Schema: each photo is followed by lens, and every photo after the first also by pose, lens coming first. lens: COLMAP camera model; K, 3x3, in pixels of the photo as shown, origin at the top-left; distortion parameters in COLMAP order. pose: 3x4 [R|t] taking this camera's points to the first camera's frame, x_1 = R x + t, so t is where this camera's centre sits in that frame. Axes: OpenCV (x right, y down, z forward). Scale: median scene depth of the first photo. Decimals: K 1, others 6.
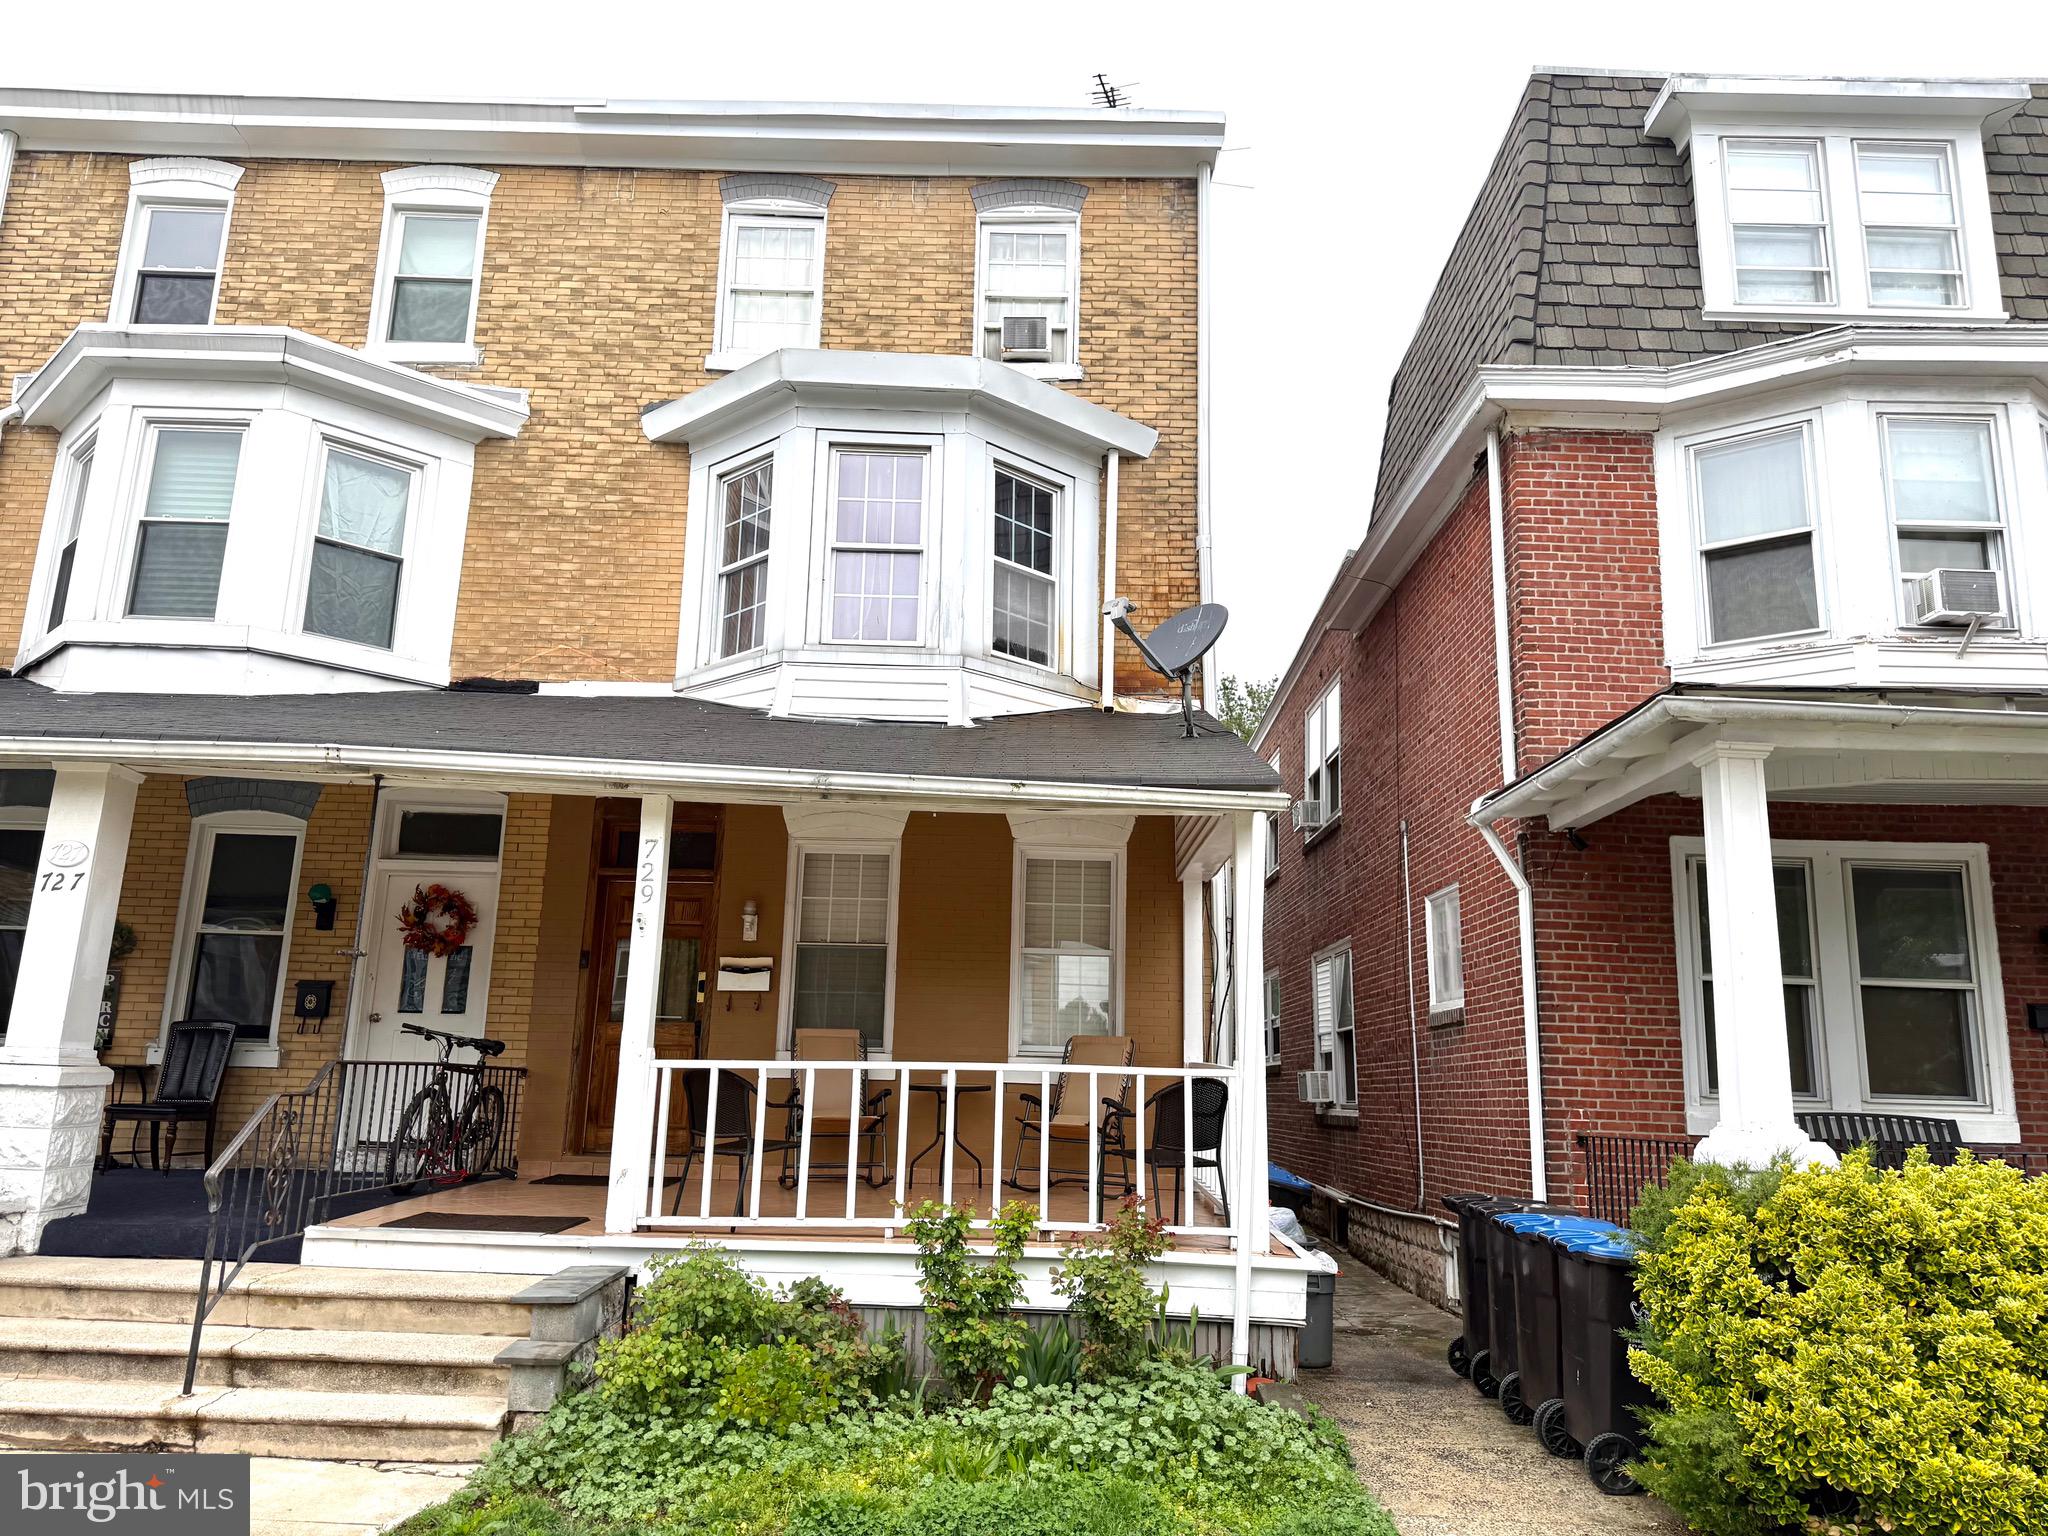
lens RADIAL K [[1441.8, 0, 1024.0], [0, 1441.8, 768.0], [0, 0, 1]] dist [0.055829, -0.066386]
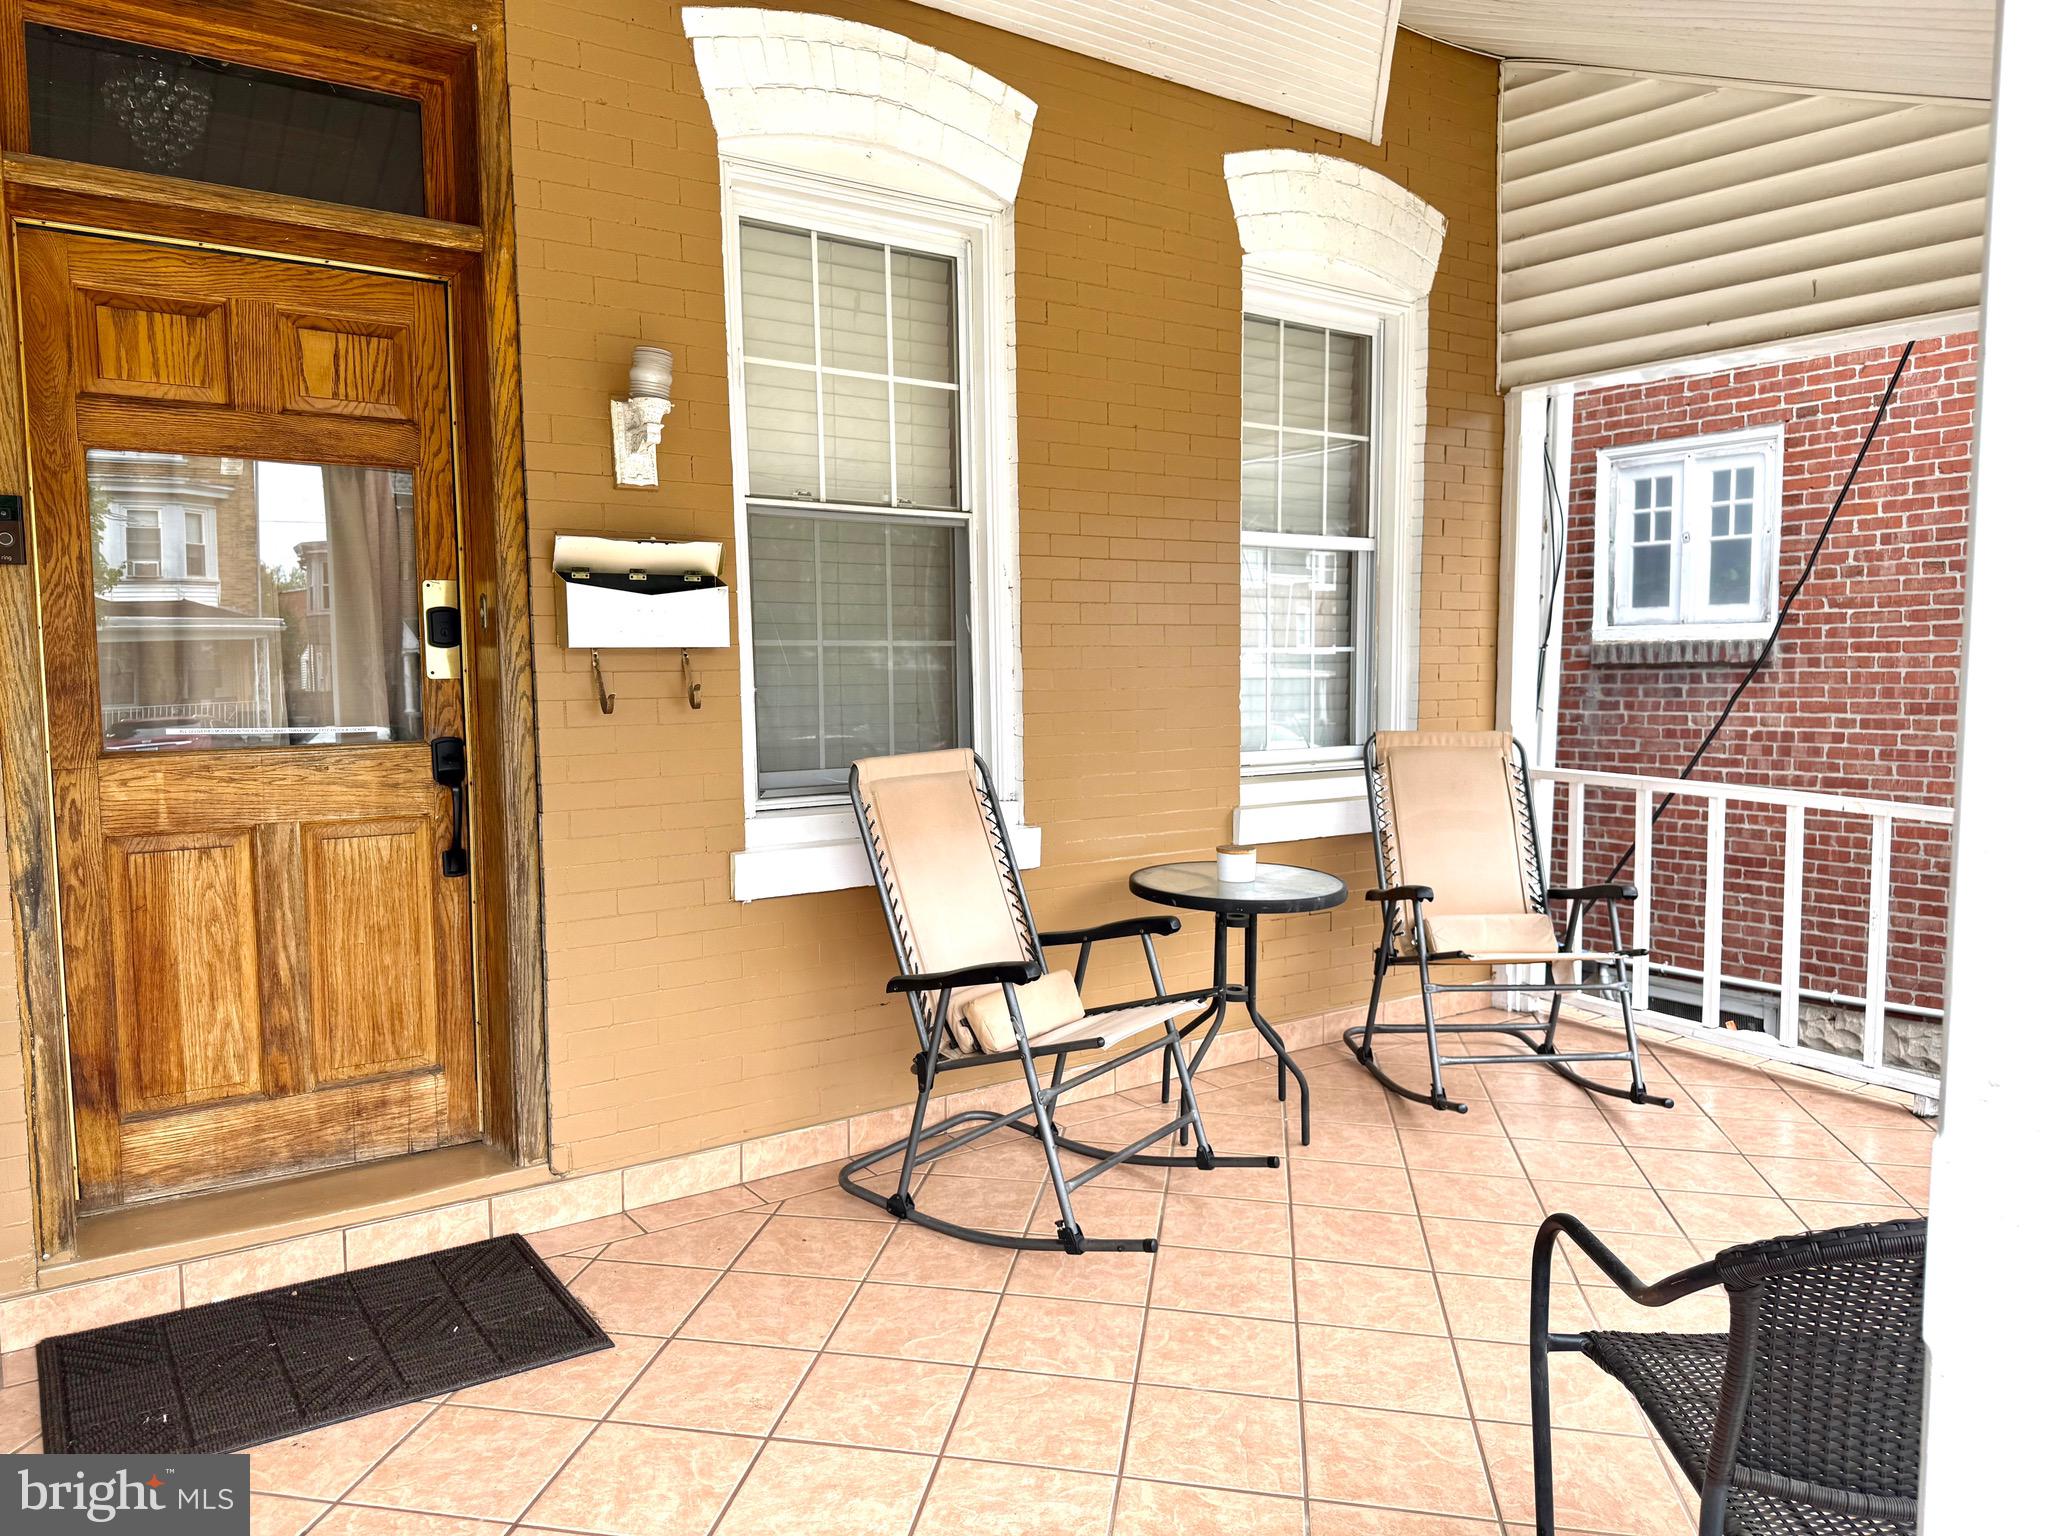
lens RADIAL K [[1499.8, 0, 1036.0], [0, 1499.8, 782.1], [0, 0, 1]] dist [0.001278, 0.003259]
pose [[0.804345, -0.078928, 0.588896, -0.346764], [-0.104173, 0.957051, 0.270556, 0.093695], [-0.584959, -0.278967, 0.761578, 0.758414]]
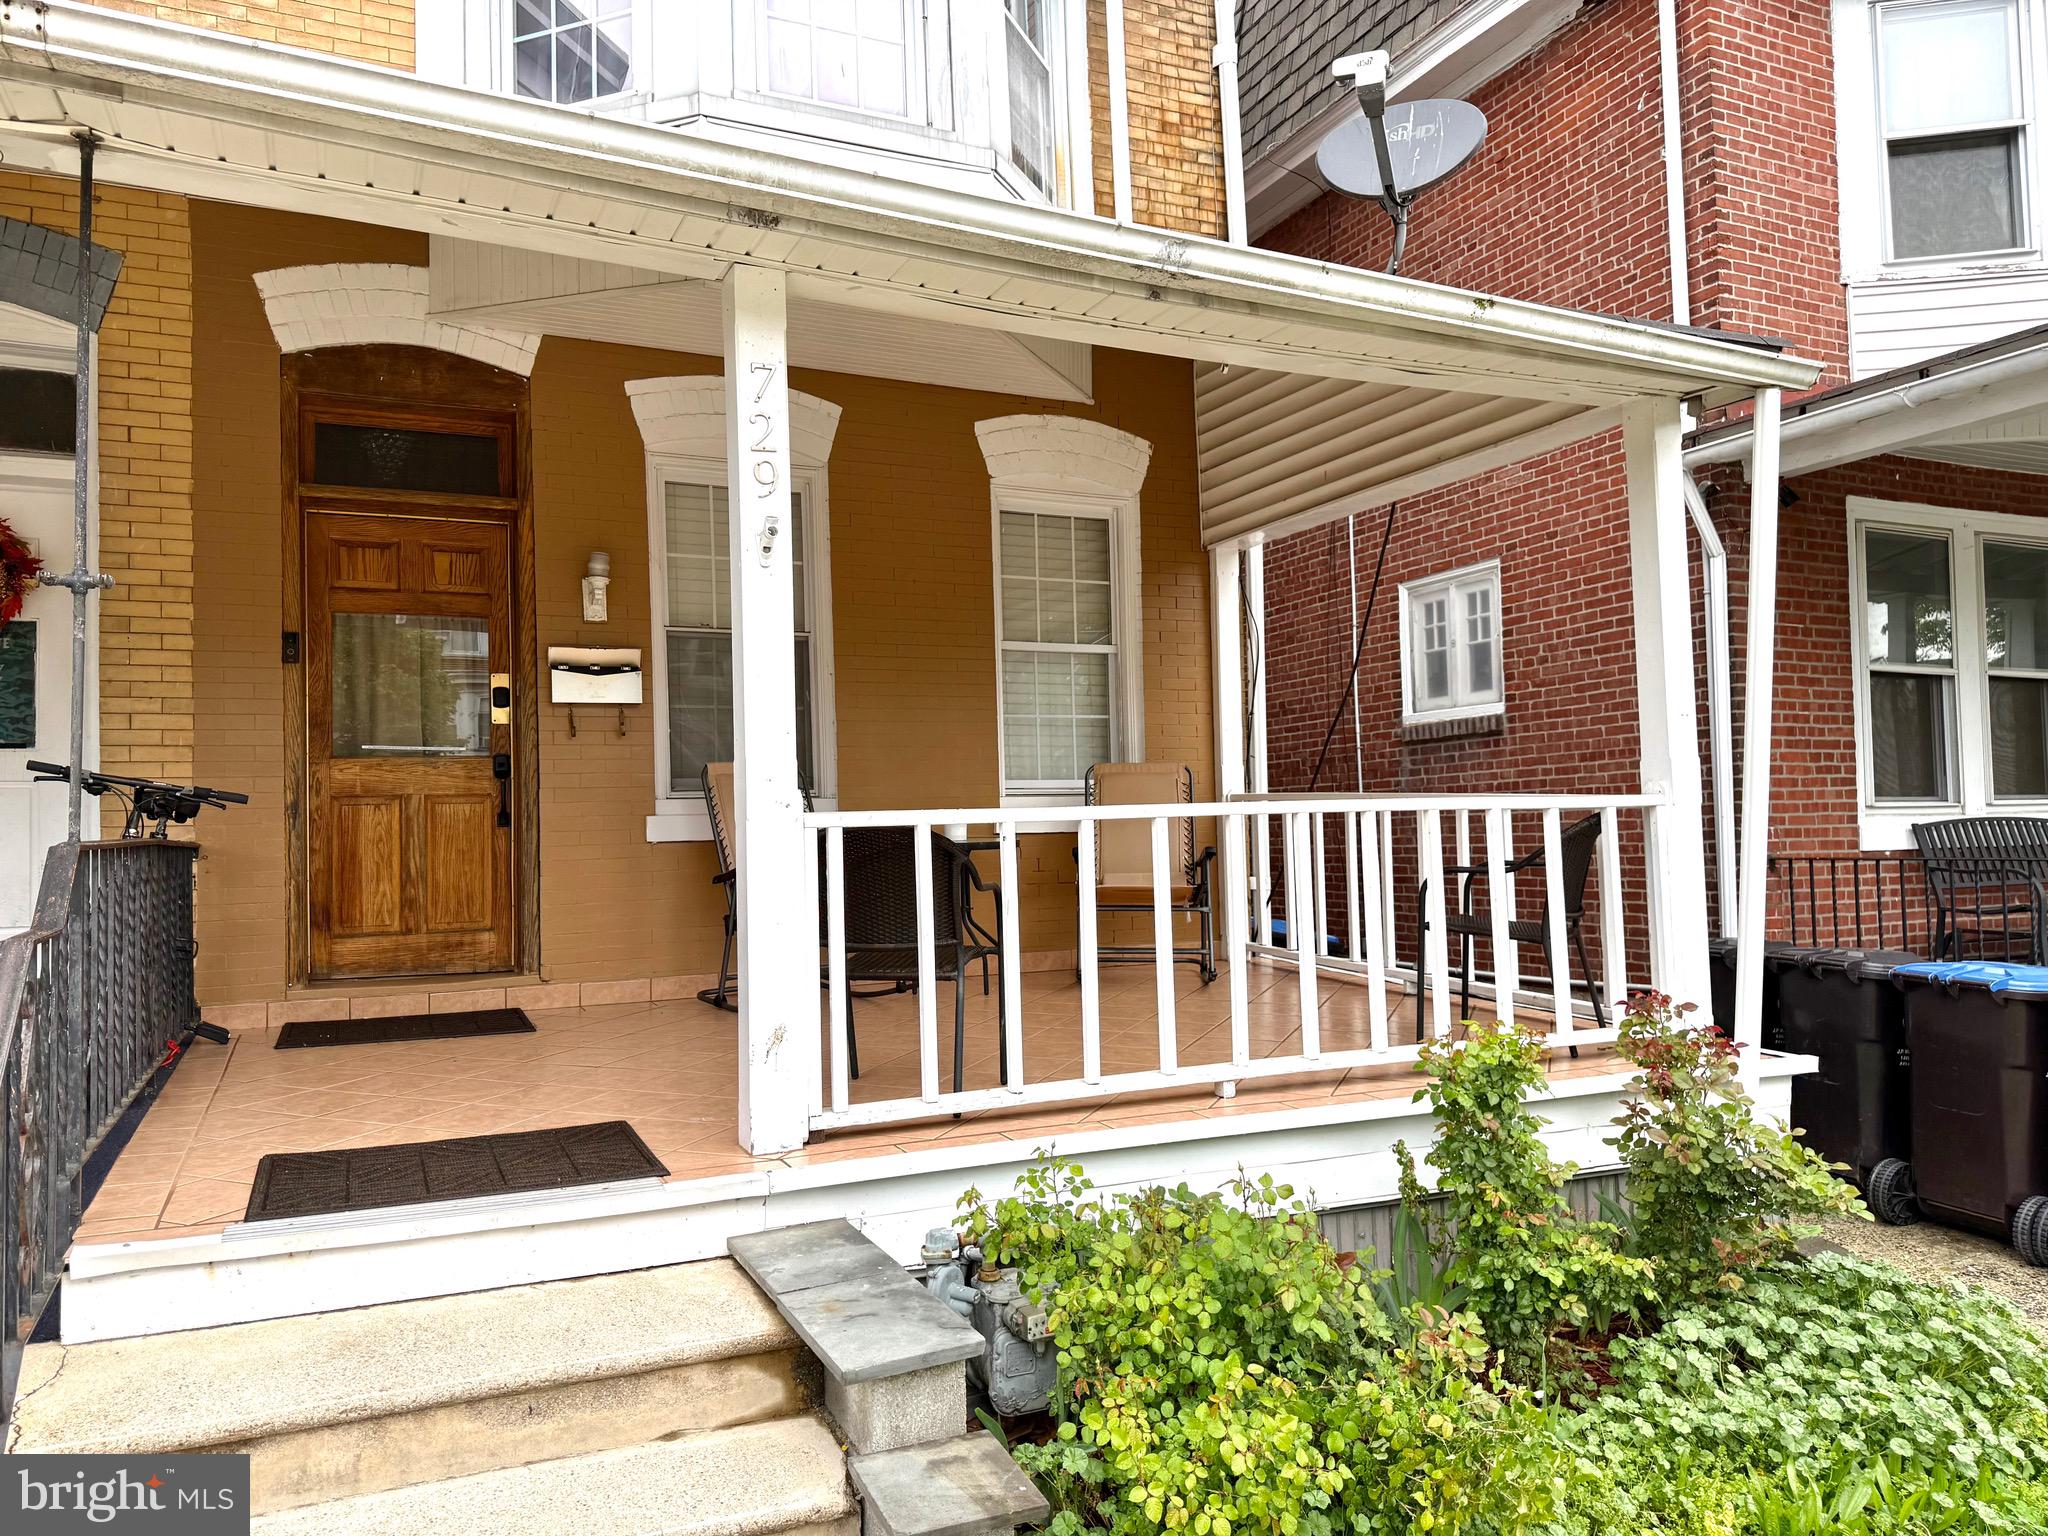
lens RADIAL K [[1493.5, 0, 1024.0], [0, 1493.5, 768.0], [0, 0, 1]] dist [0.049428, -0.070239]
pose [[0.904485, -0.028423, 0.425558, -0.324758], [-0.046126, 0.985406, 0.163851, 0.077197], [-0.424004, -0.167830, 0.889974, 0.401266]]
